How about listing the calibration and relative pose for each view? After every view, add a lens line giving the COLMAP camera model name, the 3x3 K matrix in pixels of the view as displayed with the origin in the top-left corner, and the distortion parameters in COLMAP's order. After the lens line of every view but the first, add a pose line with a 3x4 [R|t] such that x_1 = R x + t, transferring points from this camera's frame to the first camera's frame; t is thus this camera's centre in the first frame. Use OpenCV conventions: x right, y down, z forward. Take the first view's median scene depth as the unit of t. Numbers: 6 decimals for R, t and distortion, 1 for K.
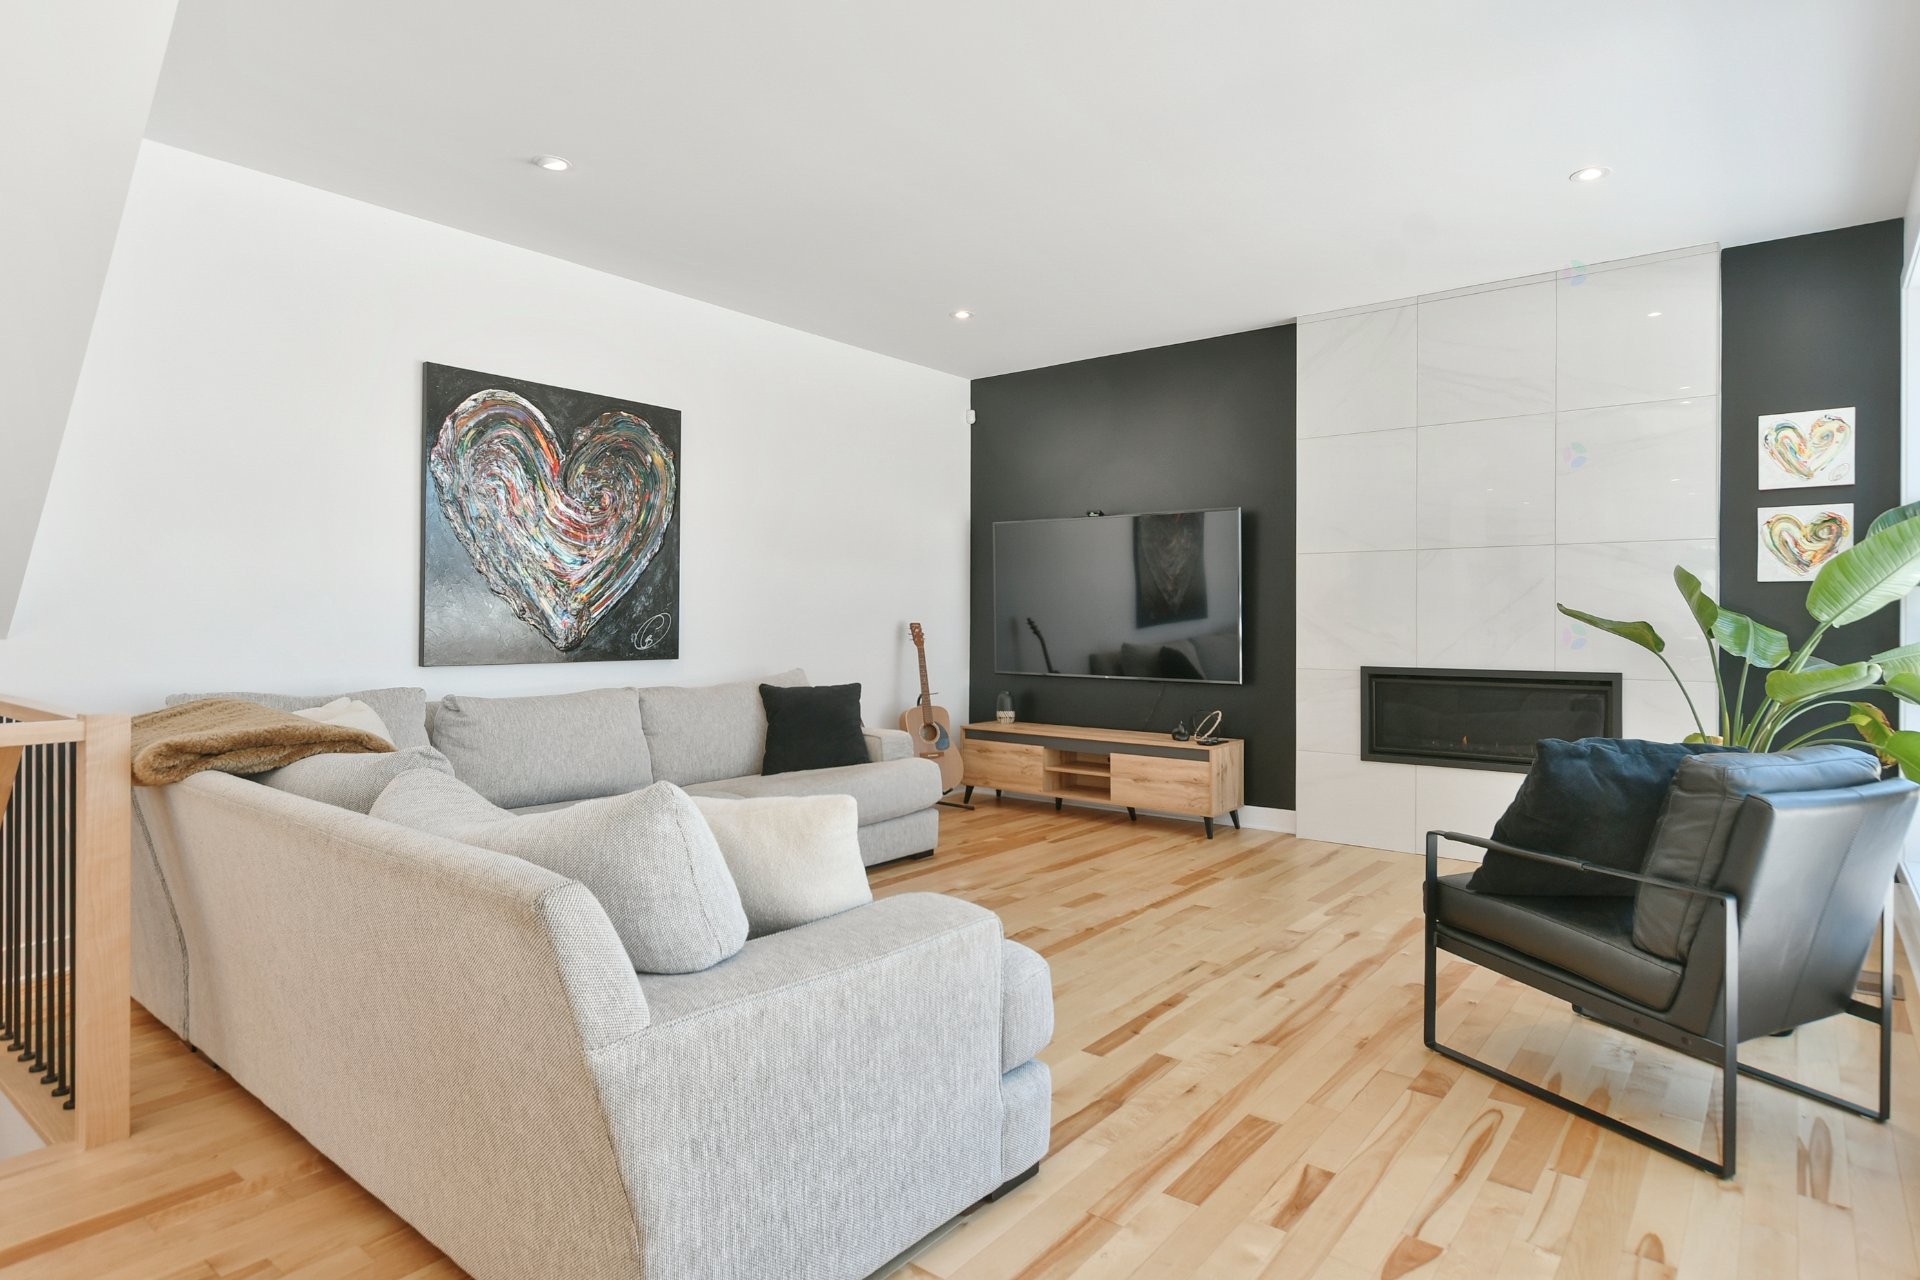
lens RADIAL K [[1066.0, 0, 969.8], [0, 1066.0, 628.8], [0, 0, 1]] dist [-0.002454, -0.000445]
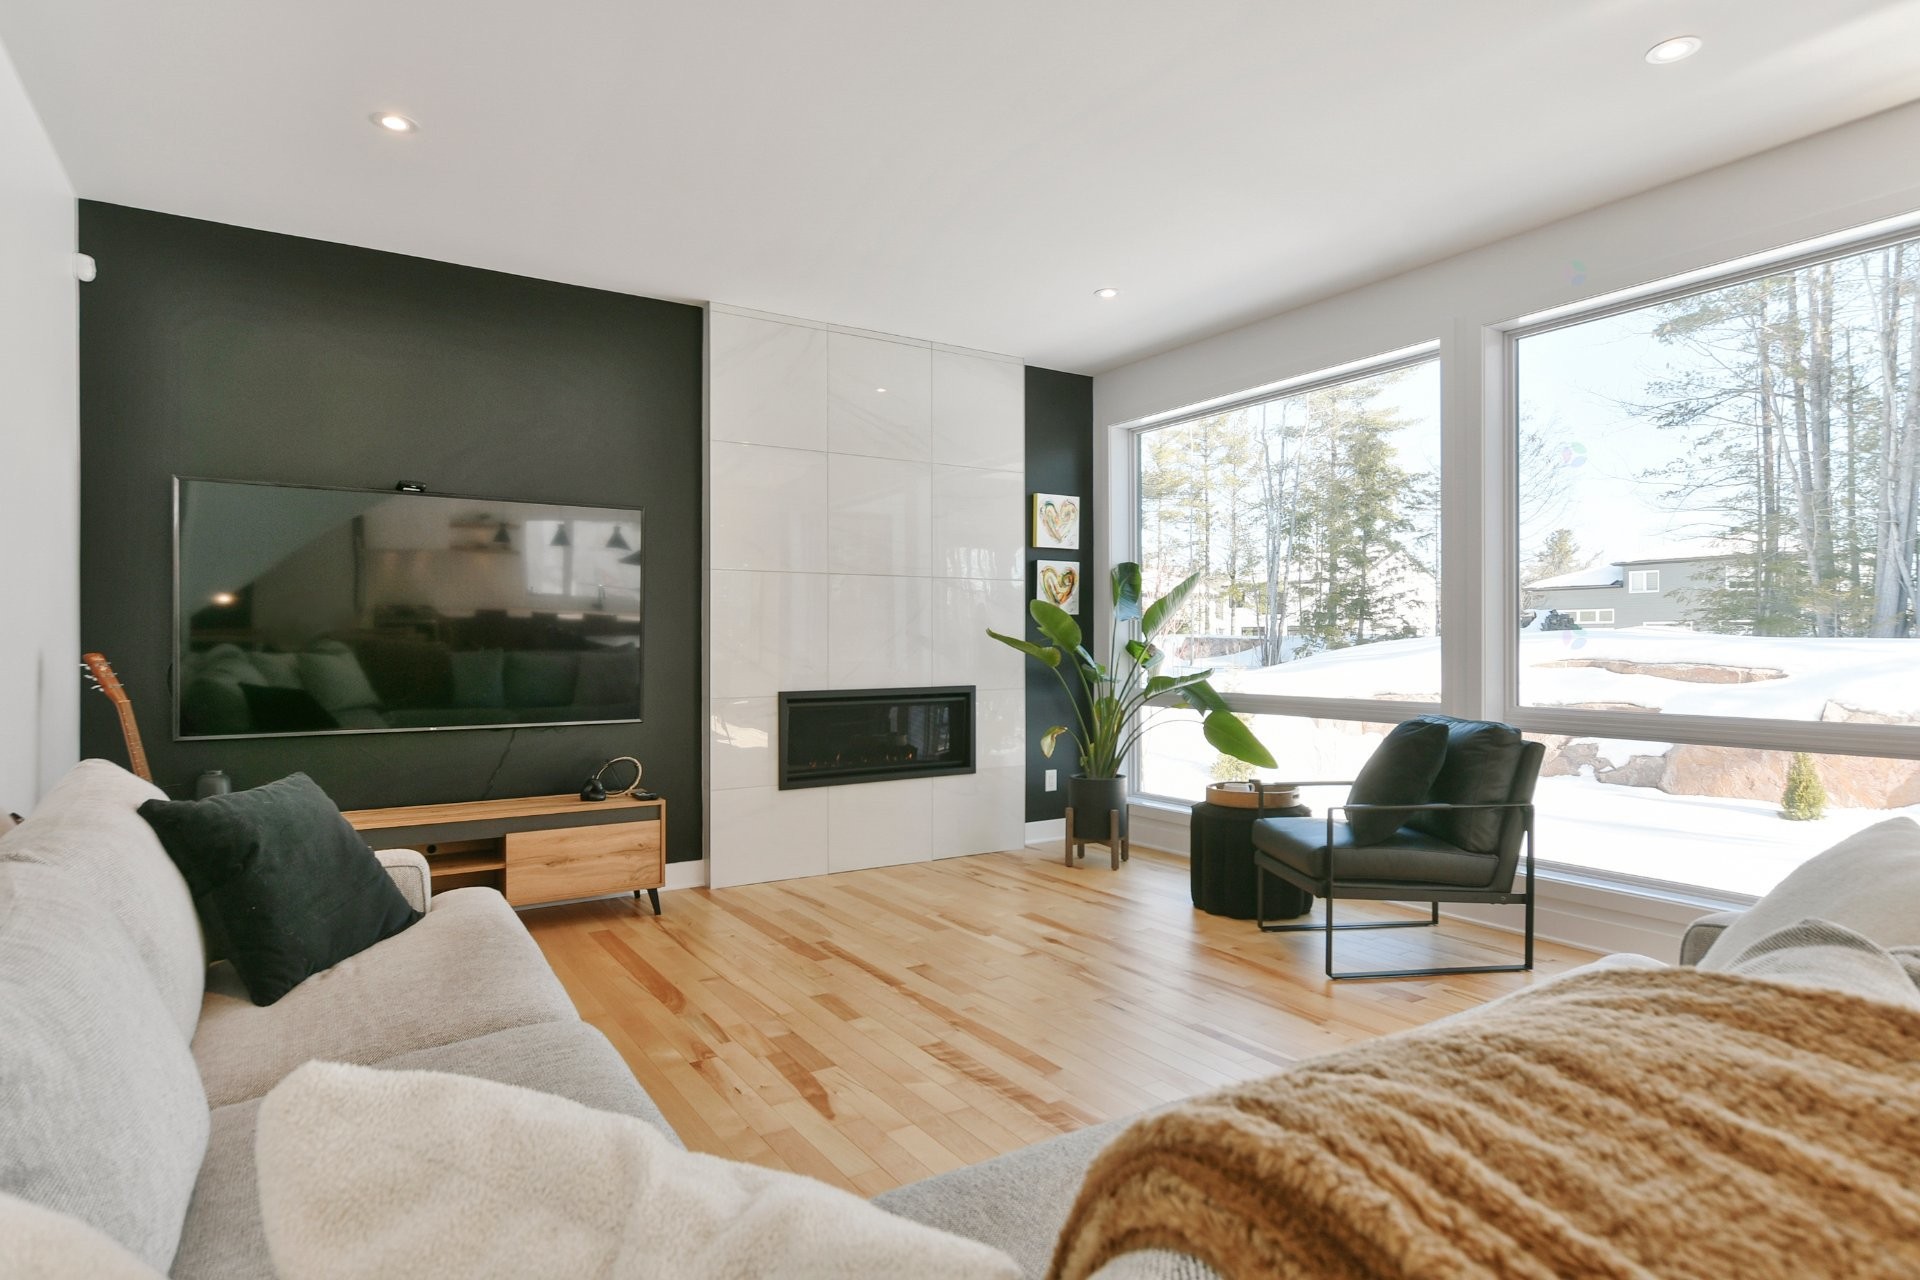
lens RADIAL K [[1063.0, 0, 965.7], [0, 1063.0, 648.4], [0, 0, 1]] dist [0.000299, -0.000457]
pose [[0.313477, -0.011046, 0.949532, -0.539411], [0.010427, 0.999912, 0.008190, -0.010905], [-0.949539, 0.007334, 0.313565, 0.601333]]
